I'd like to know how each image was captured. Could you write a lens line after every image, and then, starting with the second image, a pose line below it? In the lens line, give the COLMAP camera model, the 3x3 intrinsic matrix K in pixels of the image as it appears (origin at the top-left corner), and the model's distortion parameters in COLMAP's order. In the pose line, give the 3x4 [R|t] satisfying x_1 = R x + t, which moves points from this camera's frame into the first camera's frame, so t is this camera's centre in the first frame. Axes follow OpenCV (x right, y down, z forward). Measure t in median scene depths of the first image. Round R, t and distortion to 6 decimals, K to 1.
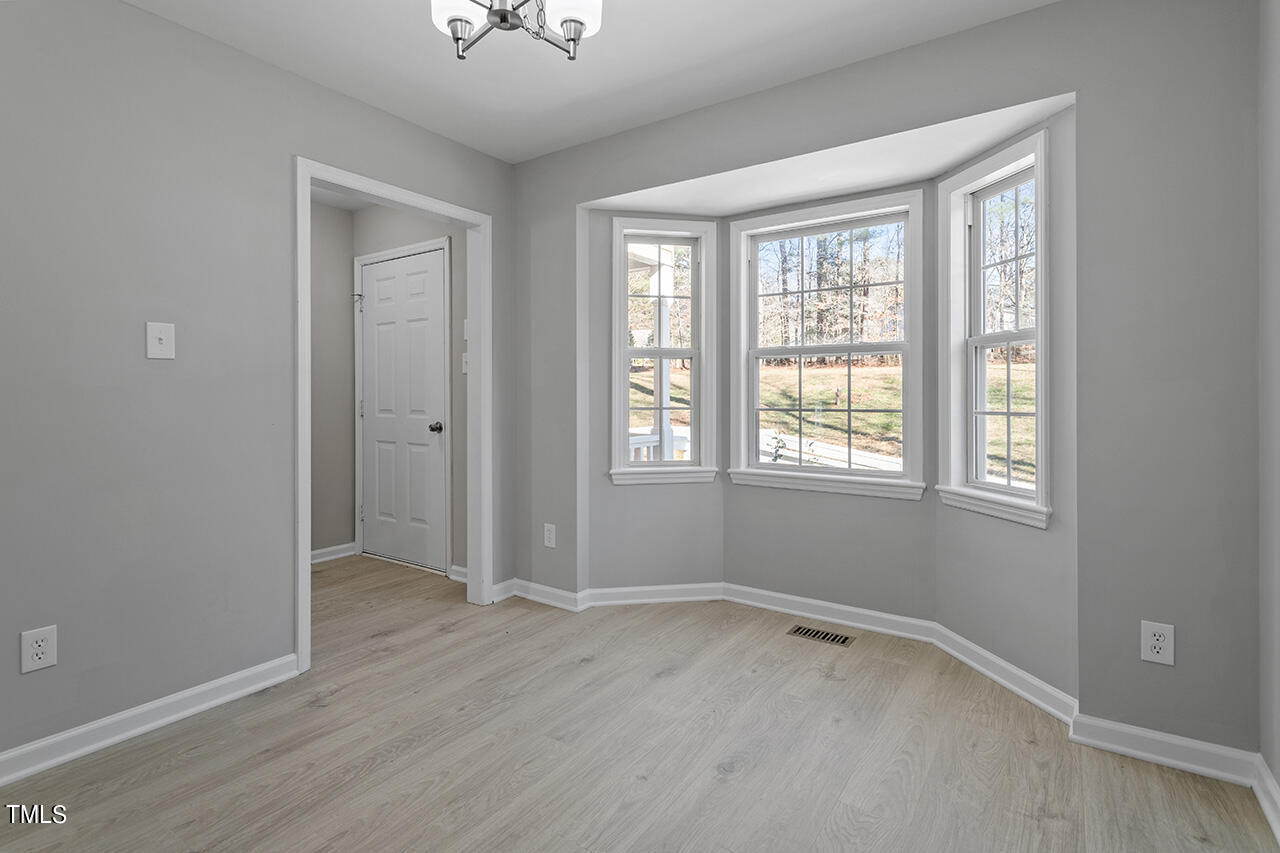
lens RADIAL K [[616.8, 0, 636.9], [0, 616.8, 393.3], [0, 0, 1]] dist [0.000525, 0.000988]
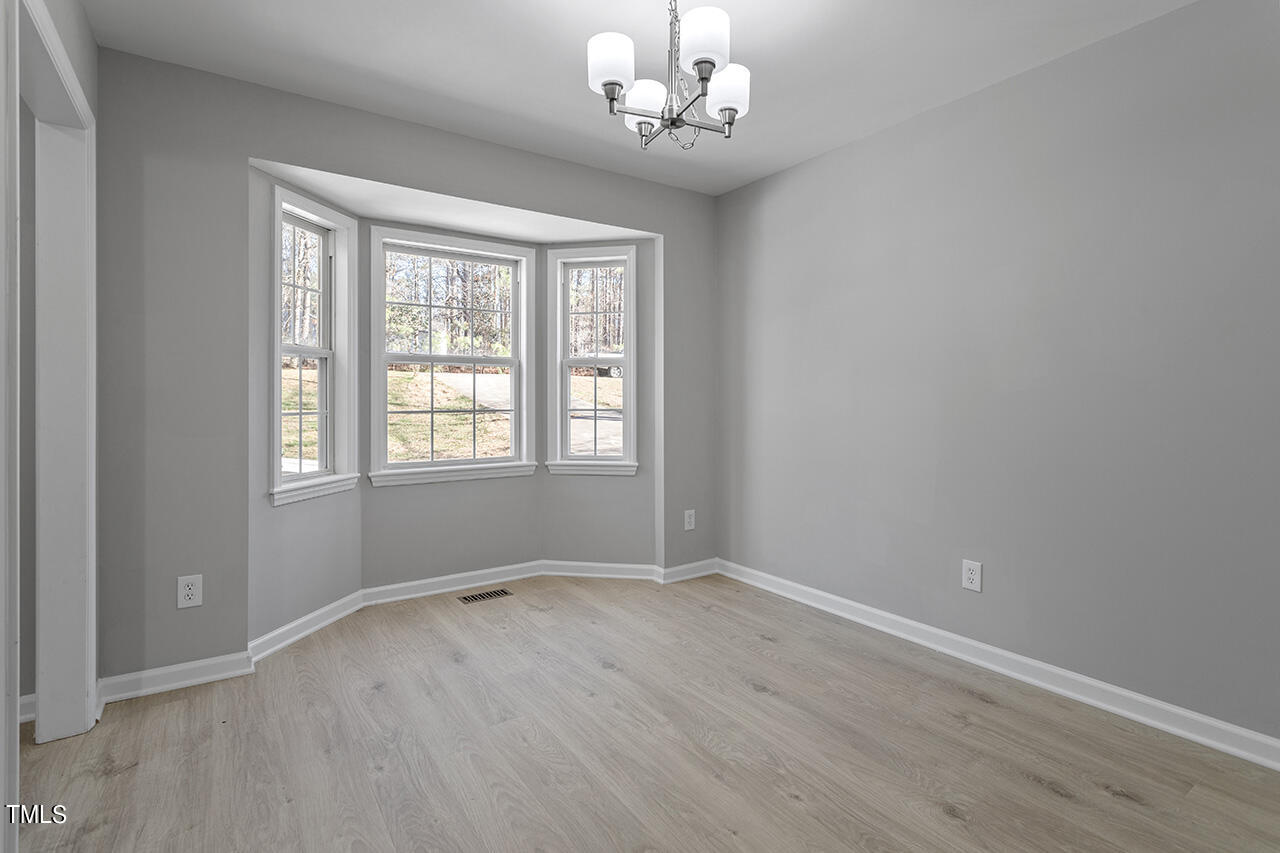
lens RADIAL K [[627.1, 0, 636.7], [0, 627.1, 393.7], [0, 0, 1]] dist [0.002463, 0.000694]
pose [[0.356636, 0.004866, 0.934231, -0.735624], [-0.003247, 0.999987, -0.003969, -0.002701], [-0.934238, -0.001618, 0.356647, 0.272831]]
